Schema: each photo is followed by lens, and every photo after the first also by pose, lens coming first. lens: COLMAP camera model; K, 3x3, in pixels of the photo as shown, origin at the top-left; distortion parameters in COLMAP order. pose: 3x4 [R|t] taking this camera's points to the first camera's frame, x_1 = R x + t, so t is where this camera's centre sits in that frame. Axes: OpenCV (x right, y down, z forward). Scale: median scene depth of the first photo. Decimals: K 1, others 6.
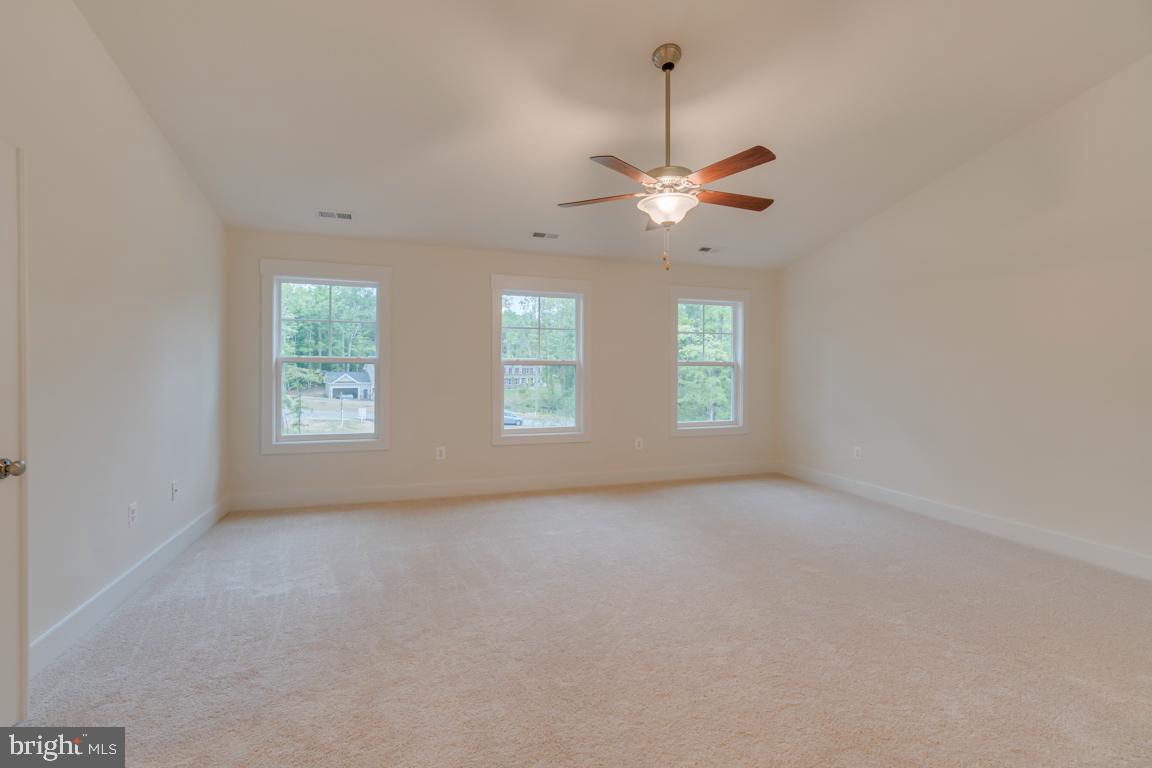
lens RADIAL K [[505.7, 0, 575.4], [0, 505.7, 368.0], [0, 0, 1]] dist [-0.004116, 0.000872]
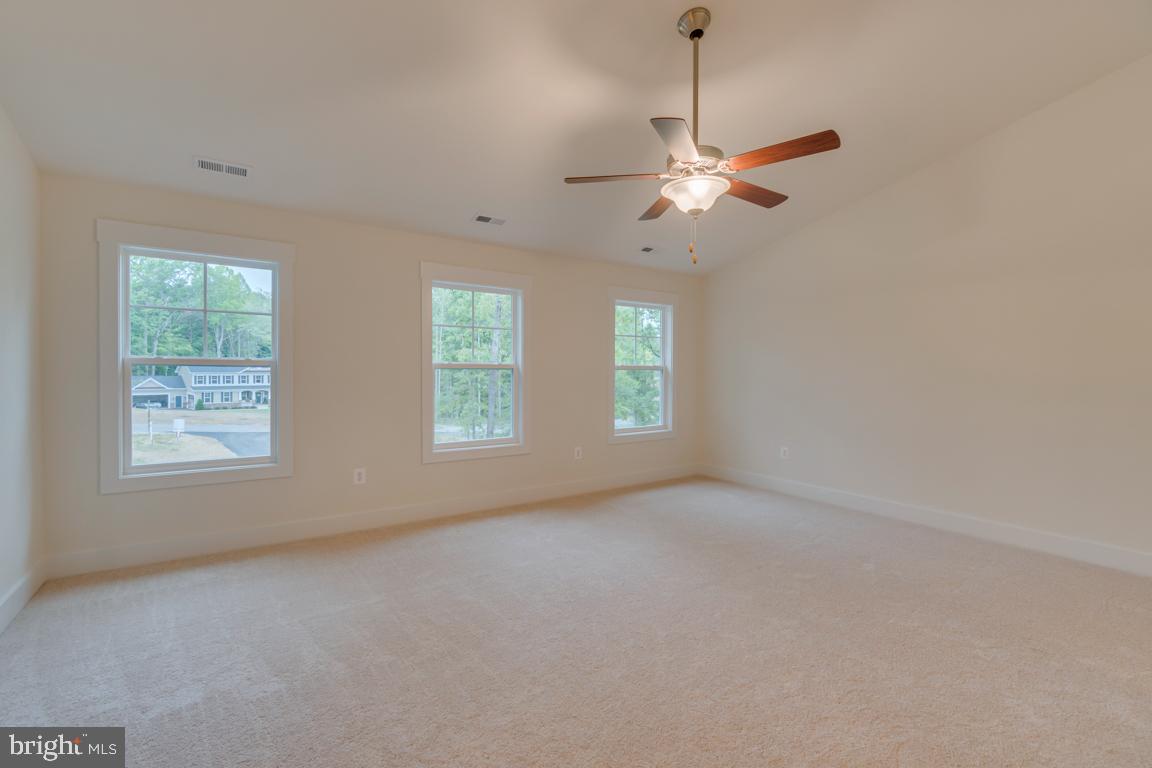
lens RADIAL K [[505.7, 0, 581.9], [0, 505.7, 375.1], [0, 0, 1]] dist [-0.004116, 0.000872]
pose [[0.960191, -0.001945, 0.279337, -0.145178], [-0.000309, 0.999968, 0.008025, -0.002183], [-0.279344, -0.007792, 0.960160, 0.110727]]
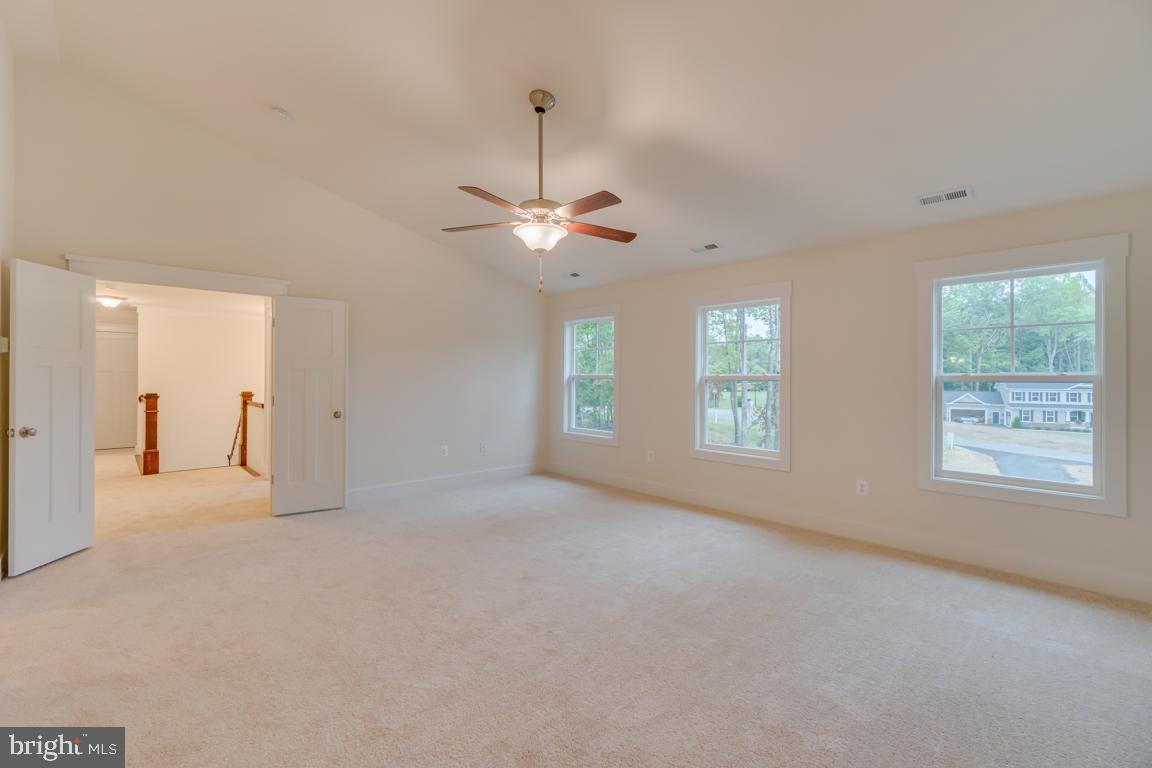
lens RADIAL K [[499.6, 0, 571.0], [0, 499.6, 387.1], [0, 0, 1]] dist [-0.003616, 0.001322]
pose [[0.446124, 0.008617, -0.894930, 0.247793], [-0.007061, 0.999956, 0.006109, -0.001676], [0.894944, 0.003593, 0.446165, 0.178407]]
